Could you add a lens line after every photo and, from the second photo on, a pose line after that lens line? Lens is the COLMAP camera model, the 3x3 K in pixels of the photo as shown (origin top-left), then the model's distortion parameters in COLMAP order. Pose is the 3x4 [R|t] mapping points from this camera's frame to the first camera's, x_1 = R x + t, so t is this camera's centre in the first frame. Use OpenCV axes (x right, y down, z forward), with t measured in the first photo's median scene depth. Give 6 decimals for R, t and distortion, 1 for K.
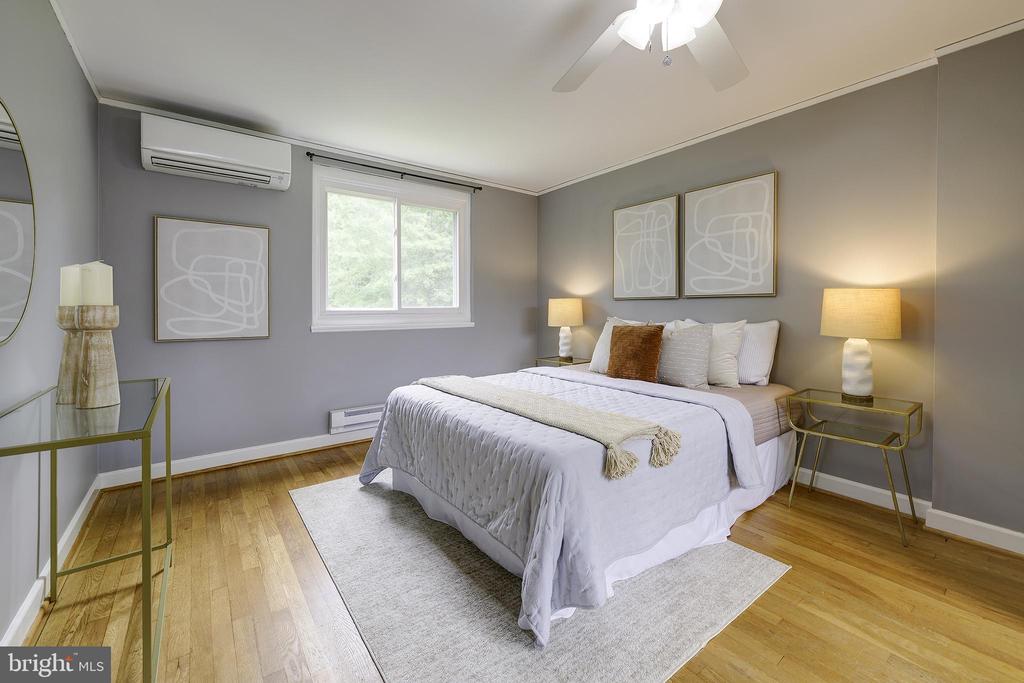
lens RADIAL K [[531.2, 0, 513.6], [0, 531.2, 318.0], [0, 0, 1]] dist [-0.000222, -0.000008]
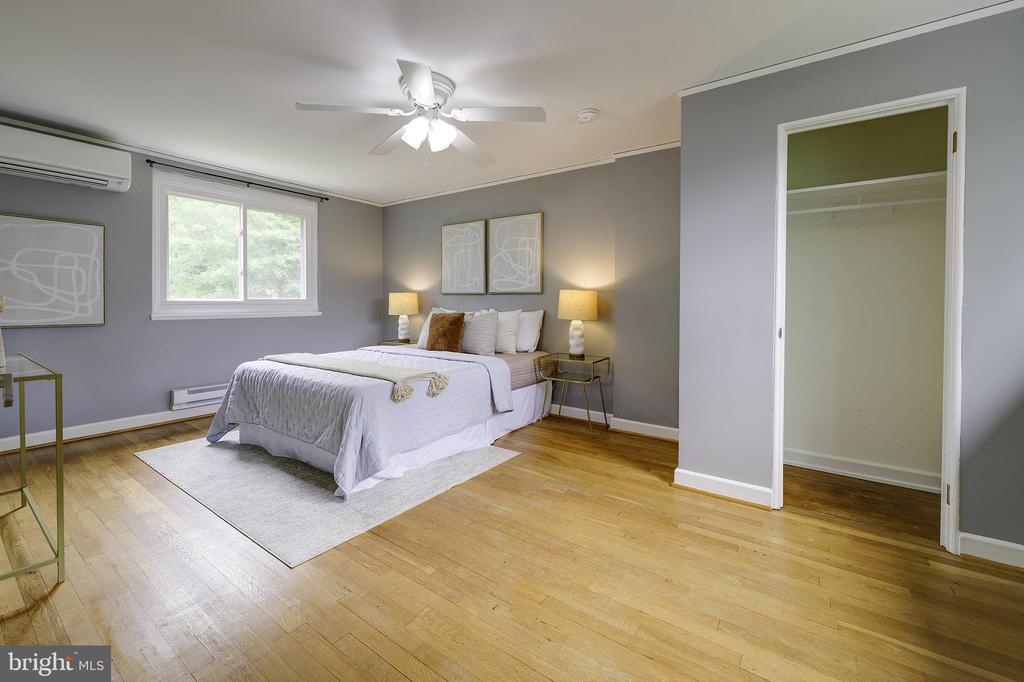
lens RADIAL K [[510.8, 0, 607.1], [0, 510.8, 312.0], [0, 0, 1]] dist [0.000004, -0.000004]
pose [[0.918563, -0.000274, 0.395275, 0.088558], [-0.000789, 0.999996, 0.002527, 0.007602], [-0.395274, -0.002634, 0.918560, -0.429683]]
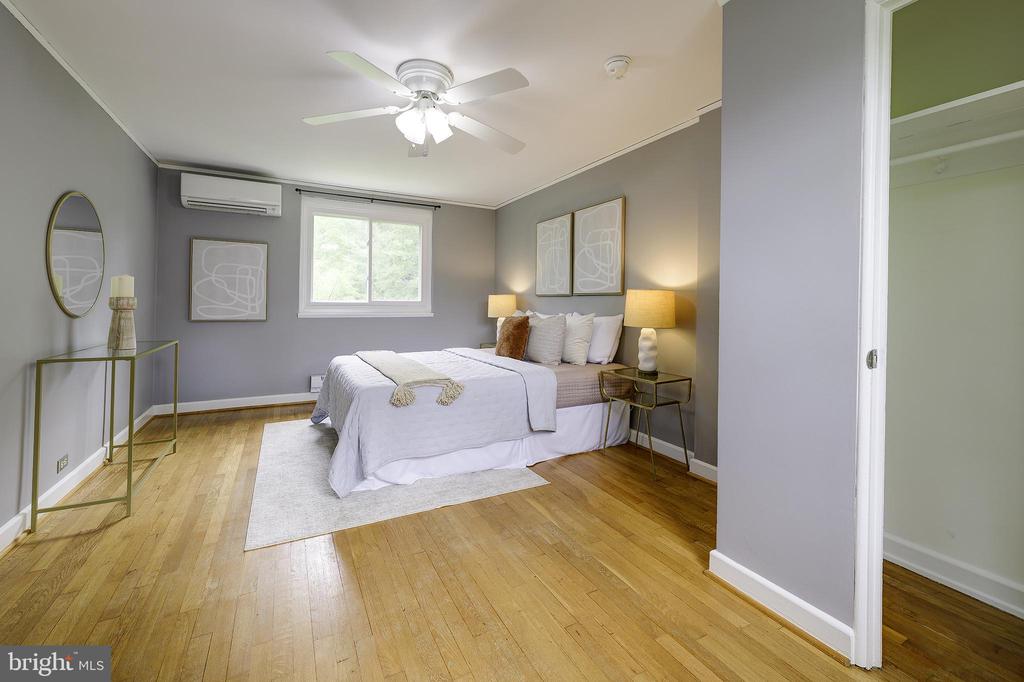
lens RADIAL K [[542.2, 0, 489.2], [0, 542.2, 305.7], [0, 0, 1]] dist [-0.000161, -0.000270]
pose [[0.981020, 0.013211, -0.193456, 0.444563], [-0.015660, 0.999815, -0.011135, 0.004298], [0.193273, 0.013953, 0.981046, -0.337563]]
